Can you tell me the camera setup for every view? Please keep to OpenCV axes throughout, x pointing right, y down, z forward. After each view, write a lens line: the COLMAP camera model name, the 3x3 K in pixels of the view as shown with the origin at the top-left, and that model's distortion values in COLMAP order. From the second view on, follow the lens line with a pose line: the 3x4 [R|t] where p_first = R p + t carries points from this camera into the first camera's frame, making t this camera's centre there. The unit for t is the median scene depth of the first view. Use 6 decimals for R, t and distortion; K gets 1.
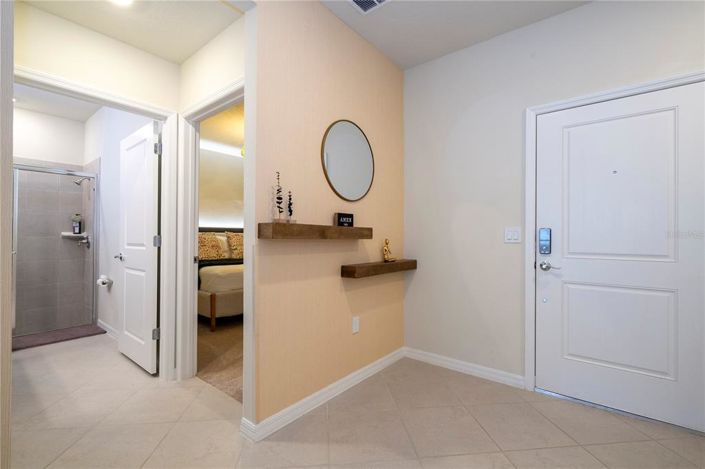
lens RADIAL K [[317.8, 0, 355.9], [0, 317.8, 233.8], [0, 0, 1]] dist [-0.003161, 0.003550]
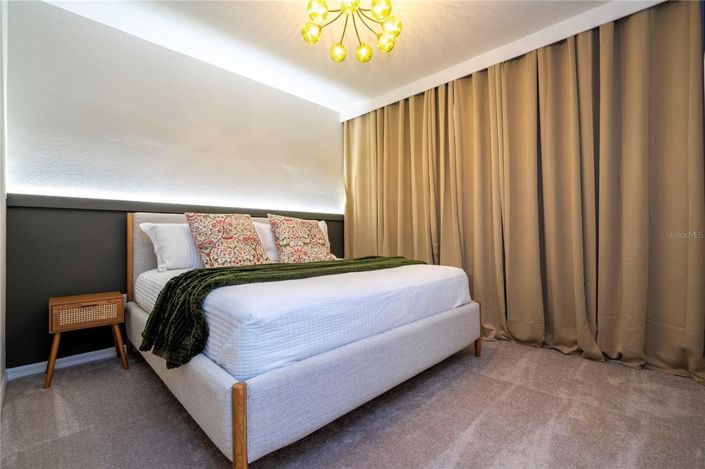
lens RADIAL K [[317.8, 0, 353.9], [0, 317.8, 237.9], [0, 0, 1]] dist [-0.003161, 0.003550]
pose [[0.993425, -0.010519, -0.114003, -0.272266], [0.011741, 0.999881, 0.010048, 0.042008], [0.113883, -0.011321, 0.993430, 0.636896]]
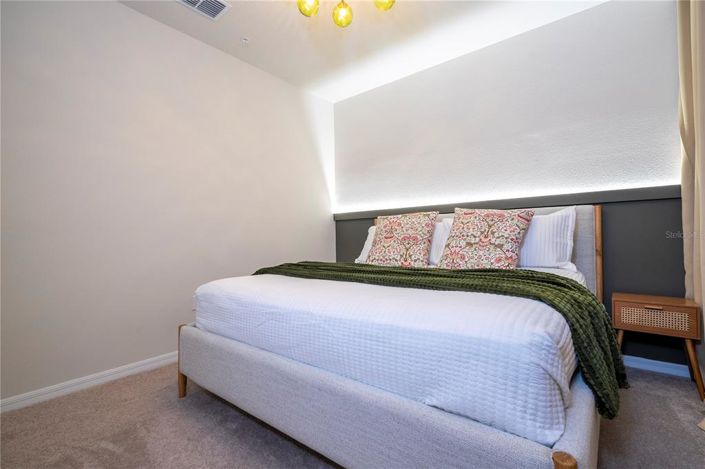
lens RADIAL K [[317.8, 0, 347.8], [0, 317.8, 227.0], [0, 0, 1]] dist [-0.003161, 0.003550]
pose [[-0.009451, -0.047592, -0.998822, 0.073118], [0.020127, 0.998655, -0.047774, 0.054105], [0.999753, -0.020554, -0.008480, 1.156377]]
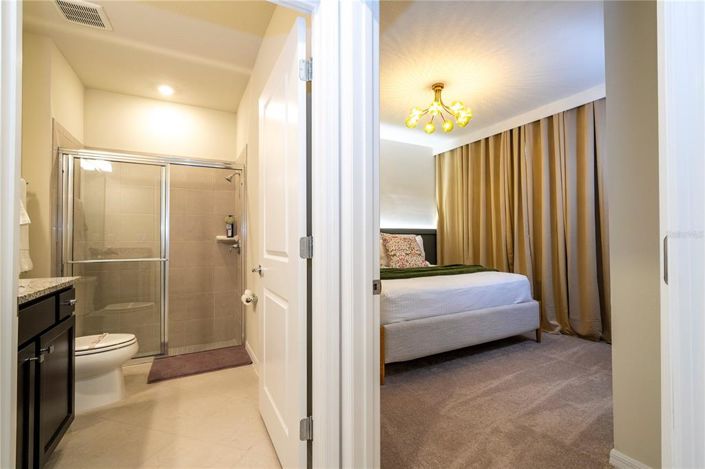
lens RADIAL K [[317.8, 0, 354.1], [0, 317.8, 231.5], [0, 0, 1]] dist [-0.003161, 0.003550]
pose [[0.915601, -0.019172, -0.401631, -0.208065], [0.012887, 0.999749, -0.018344, 0.004305], [0.401882, 0.011619, 0.915618, 0.335474]]
